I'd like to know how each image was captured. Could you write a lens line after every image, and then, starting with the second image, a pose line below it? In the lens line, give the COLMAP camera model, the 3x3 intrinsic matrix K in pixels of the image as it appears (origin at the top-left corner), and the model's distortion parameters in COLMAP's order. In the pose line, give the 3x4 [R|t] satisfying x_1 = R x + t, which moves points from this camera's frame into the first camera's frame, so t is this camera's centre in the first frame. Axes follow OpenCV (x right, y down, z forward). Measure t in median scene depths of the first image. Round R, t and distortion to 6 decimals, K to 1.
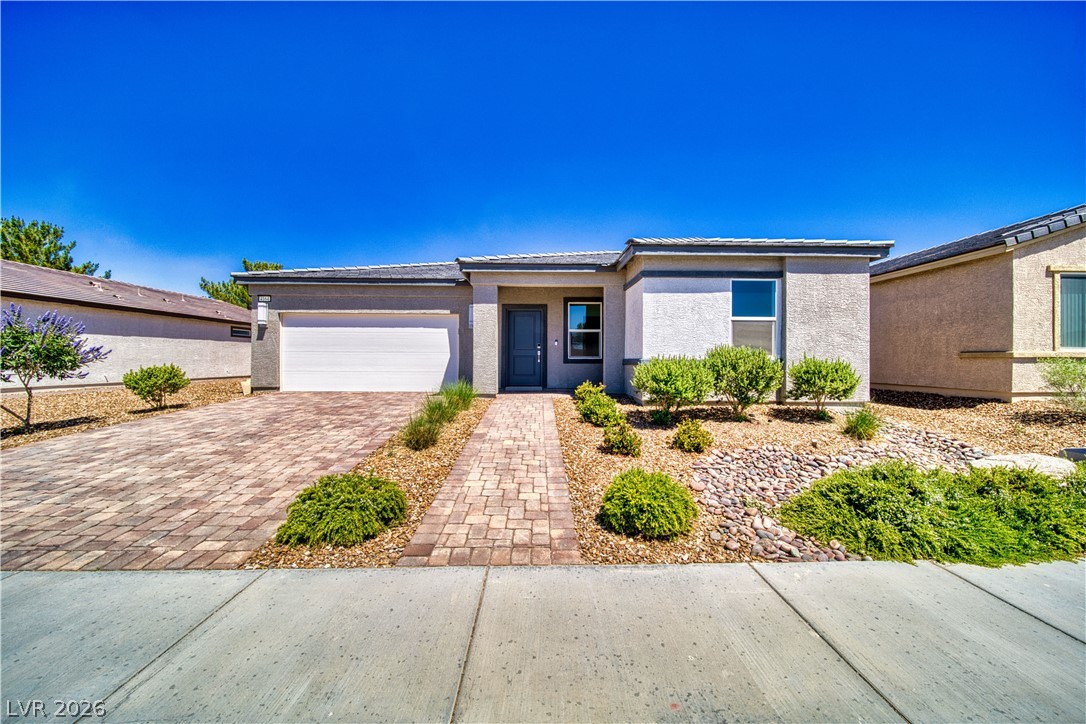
lens RADIAL K [[378.6, 0, 547.2], [0, 378.6, 359.5], [0, 0, 1]] dist [-0.003355, -0.001127]
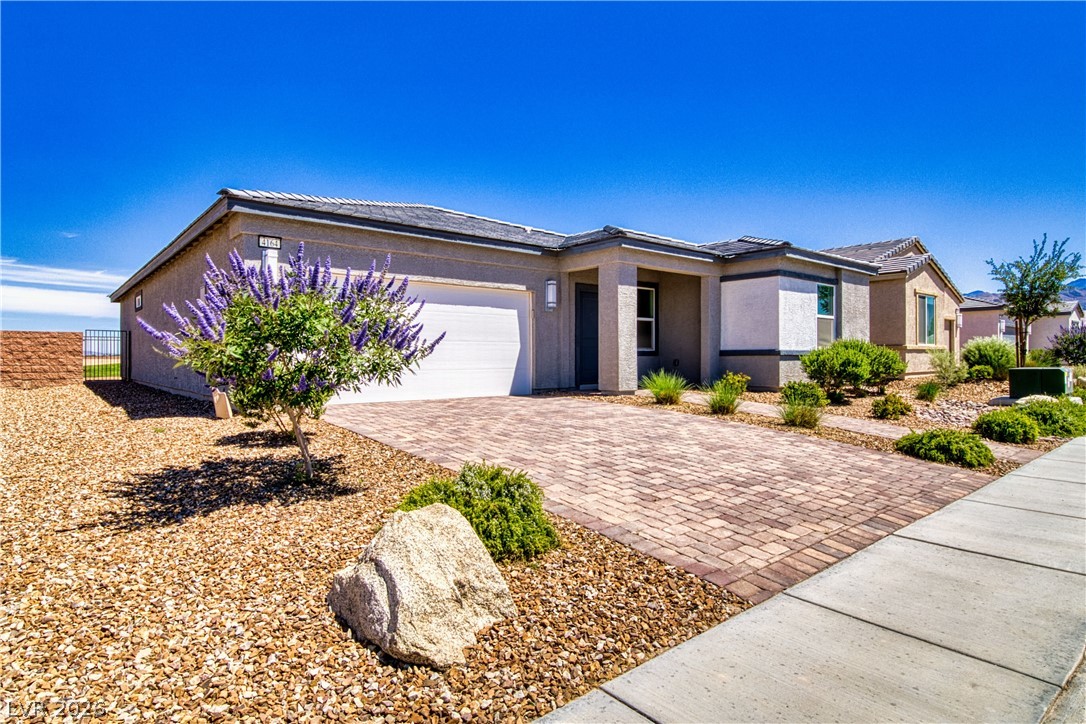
lens RADIAL K [[575.7, 0, 546.3], [0, 575.7, 360.4], [0, 0, 1]] dist [0.000876, -0.000026]
pose [[0.785431, -0.008648, 0.618889, -1.231534], [0.005959, 0.999962, 0.006411, 0.014608], [-0.618921, -0.001348, 0.785452, 0.094964]]
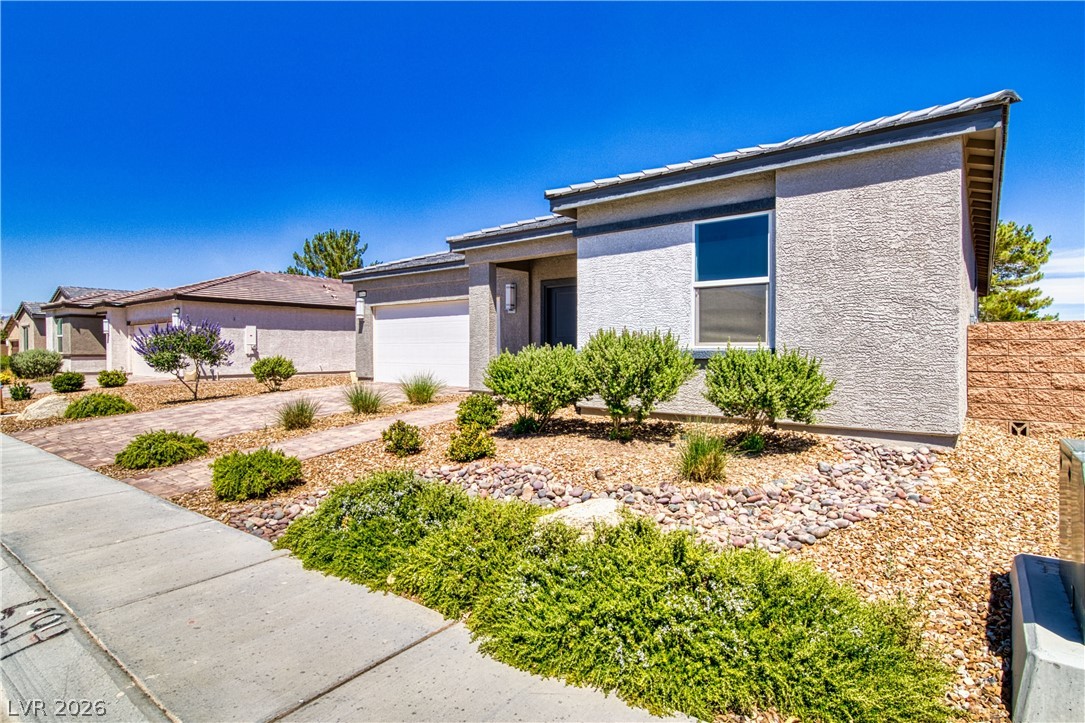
lens RADIAL K [[575.2, 0, 532.1], [0, 575.2, 355.6], [0, 0, 1]] dist [0.000876, -0.000026]
pose [[0.764981, 0.003607, -0.644043, 0.850953], [0.001487, 0.999972, 0.007366, 0.002006], [0.644051, -0.006593, 0.764954, 0.086169]]
